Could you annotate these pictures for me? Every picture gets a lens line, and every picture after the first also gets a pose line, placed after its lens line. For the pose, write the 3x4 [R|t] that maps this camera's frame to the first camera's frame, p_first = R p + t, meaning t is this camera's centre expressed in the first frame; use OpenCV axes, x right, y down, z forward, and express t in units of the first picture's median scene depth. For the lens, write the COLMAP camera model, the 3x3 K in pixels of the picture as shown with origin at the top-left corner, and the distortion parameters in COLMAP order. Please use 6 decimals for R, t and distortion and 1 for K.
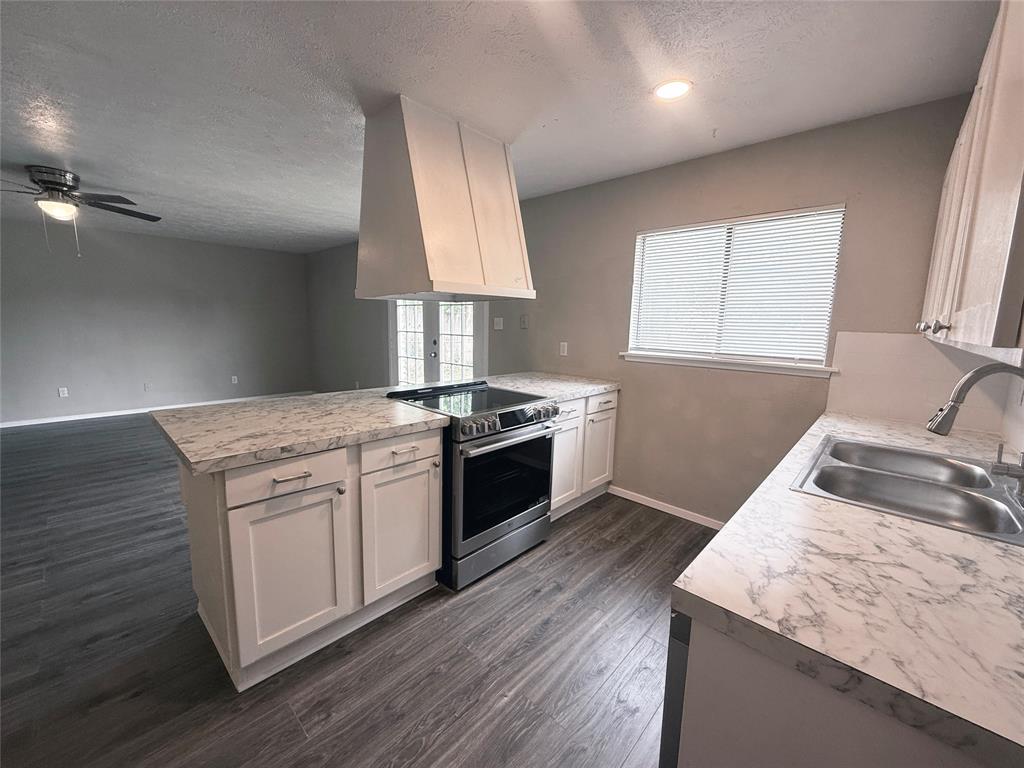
lens RADIAL K [[410.7, 0, 512.0], [0, 410.7, 384.0], [0, 0, 1]] dist [-0.000851, -0.000221]
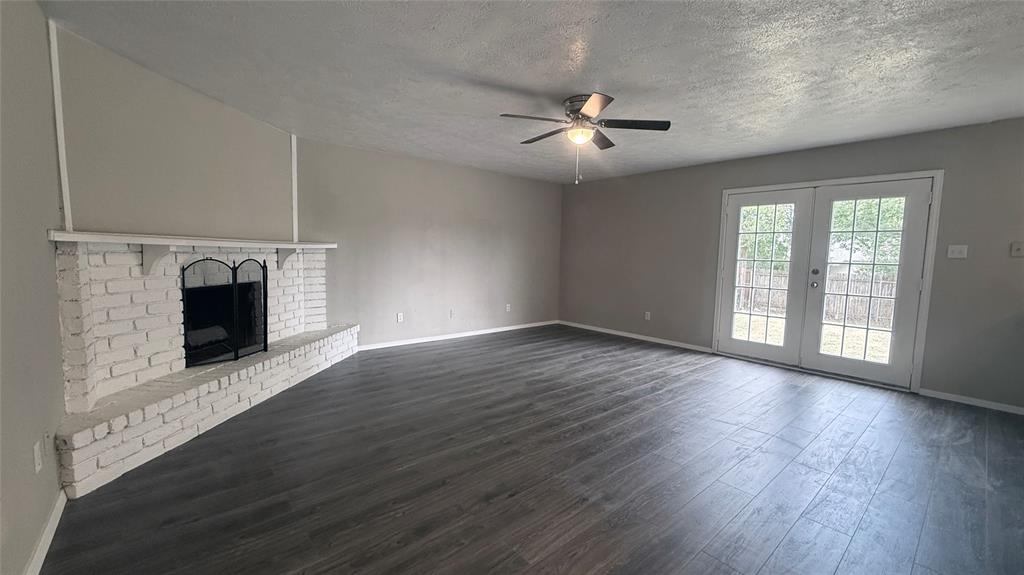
lens RADIAL K [[409.6, 0, 511.2], [0, 409.6, 288.0], [0, 0, 1]] dist [0.001321, -0.000289]
pose [[0.993758, 0.011774, -0.110937, -1.219420], [-0.018964, 0.997771, -0.063983, 0.013013], [0.109936, 0.065688, 0.991766, 0.005863]]
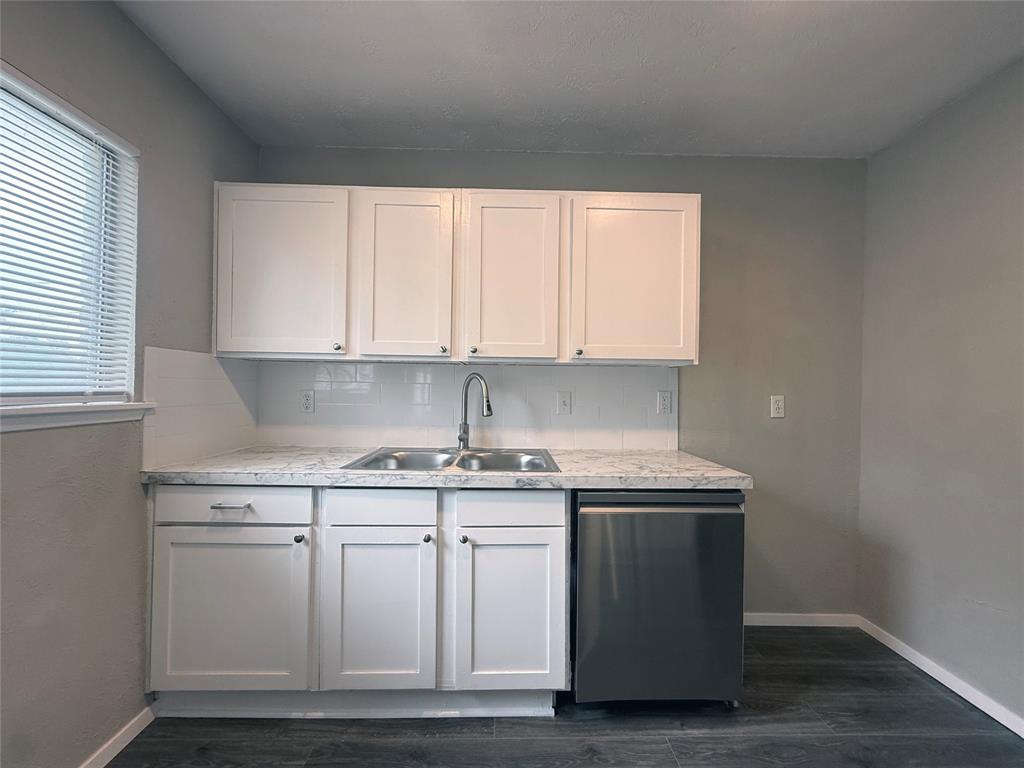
lens RADIAL K [[410.7, 0, 512.0], [0, 410.7, 384.0], [0, 0, 1]] dist [-0.000851, -0.000221]
pose [[-0.692887, -0.029252, 0.720452, -0.051195], [0.083227, 0.989254, 0.120209, -0.073923], [-0.716227, 0.143252, -0.683007, 0.781696]]
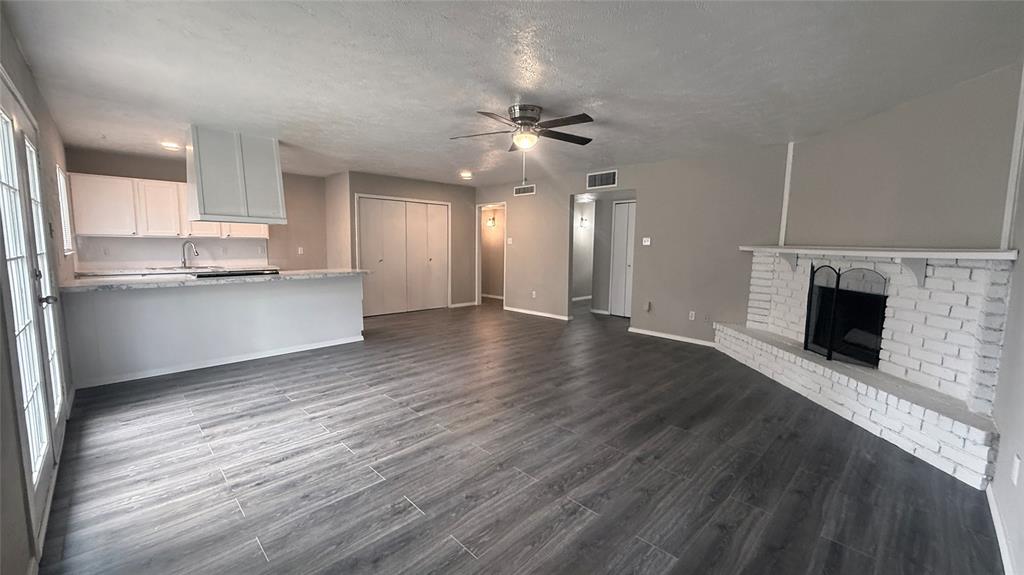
lens RADIAL K [[409.6, 0, 511.2], [0, 409.6, 288.0], [0, 0, 1]] dist [0.001321, -0.000289]
pose [[-0.998464, -0.036618, 0.041569, -1.187215], [-0.024627, 0.965555, 0.259030, -0.350208], [-0.049623, 0.257608, -0.964974, 2.264086]]
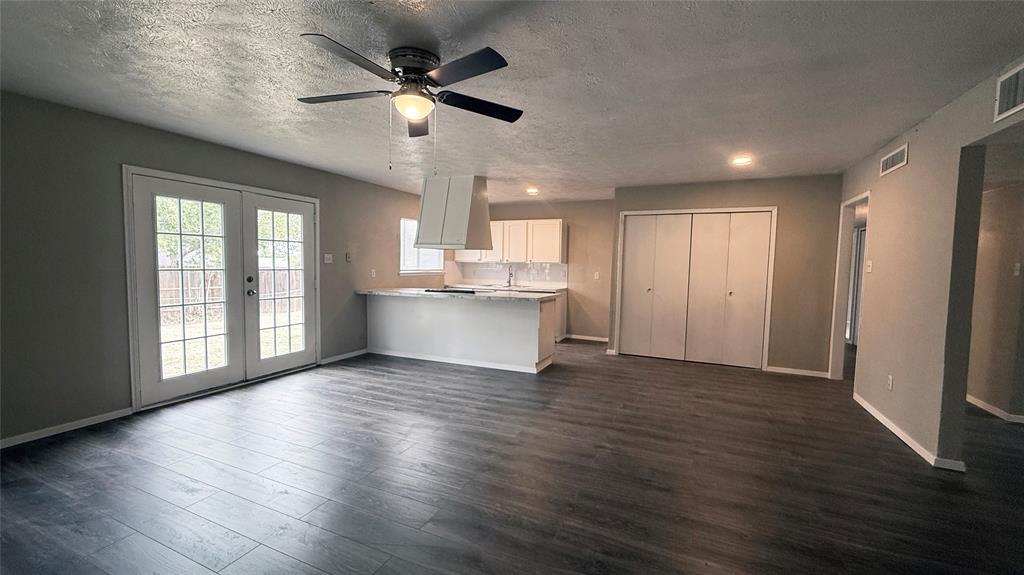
lens RADIAL K [[409.6, 0, 511.2], [0, 409.6, 288.0], [0, 0, 1]] dist [0.001321, -0.000289]
pose [[-0.316950, -0.082365, 0.944859, -1.947473], [0.121407, 0.984503, 0.126547, -0.200857], [-0.940640, 0.154822, -0.302038, 1.159821]]
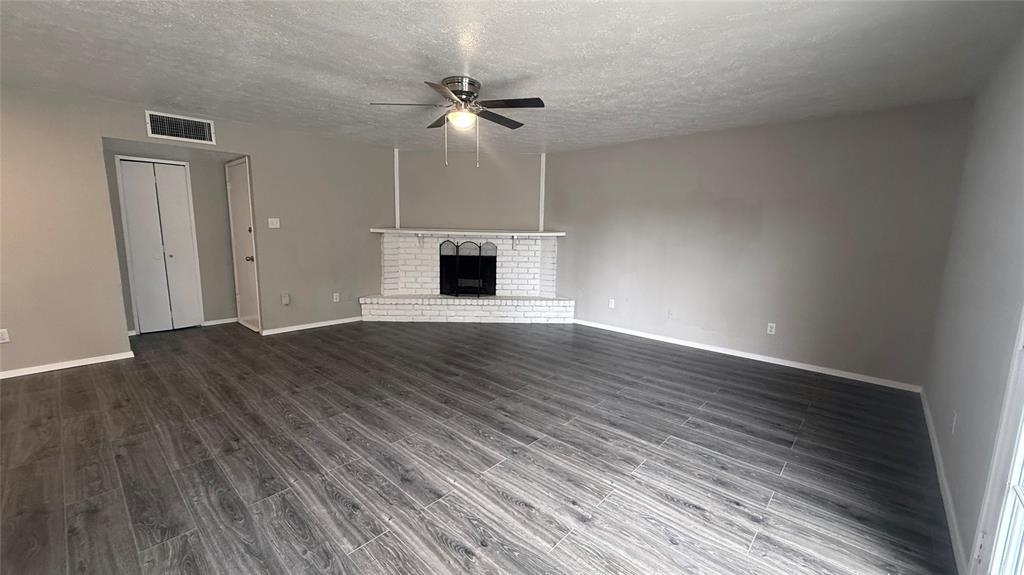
lens RADIAL K [[409.6, 0, 511.2], [0, 409.6, 288.0], [0, 0, 1]] dist [0.001321, -0.000289]
pose [[0.010599, 0.128463, -0.991658, -0.086690], [-0.168327, 0.977791, 0.124867, -0.185593], [0.985674, 0.165599, 0.031988, 1.211539]]
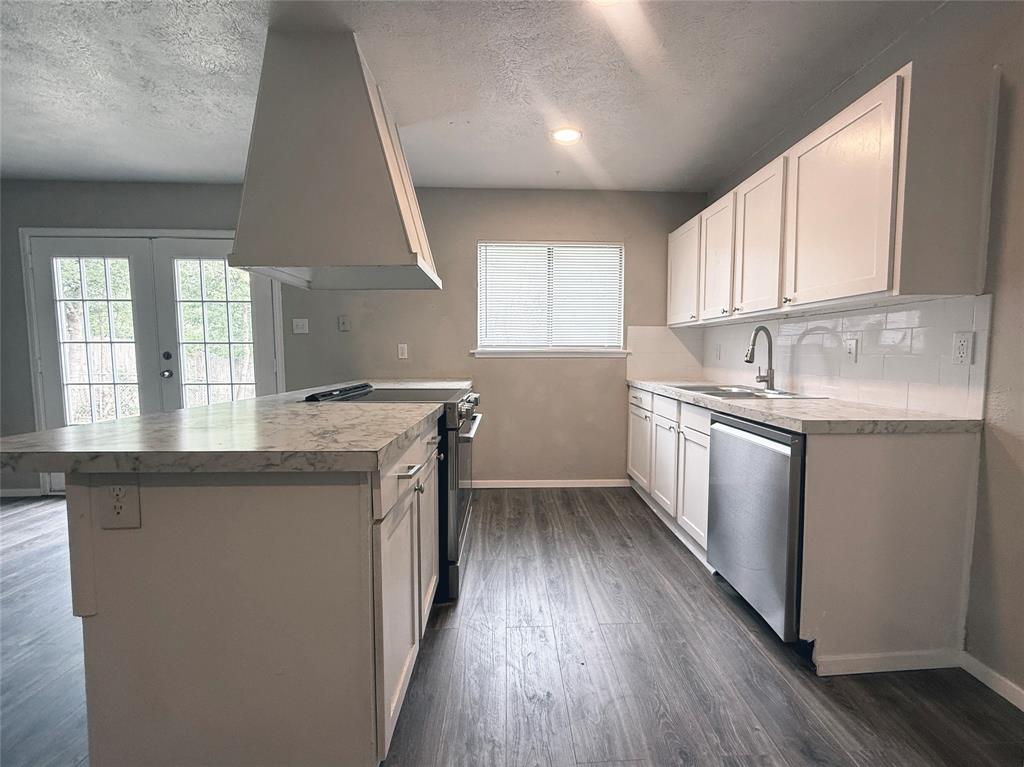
lens RADIAL K [[436.9, 0, 532.4], [0, 436.9, 385.2], [0, 0, 1]] dist [0.000466, -0.000327]
pose [[0.692553, -0.075296, 0.717427, -0.461544], [0.123908, 0.992173, -0.015481, 0.051900], [-0.710646, 0.099616, 0.696462, 0.117665]]
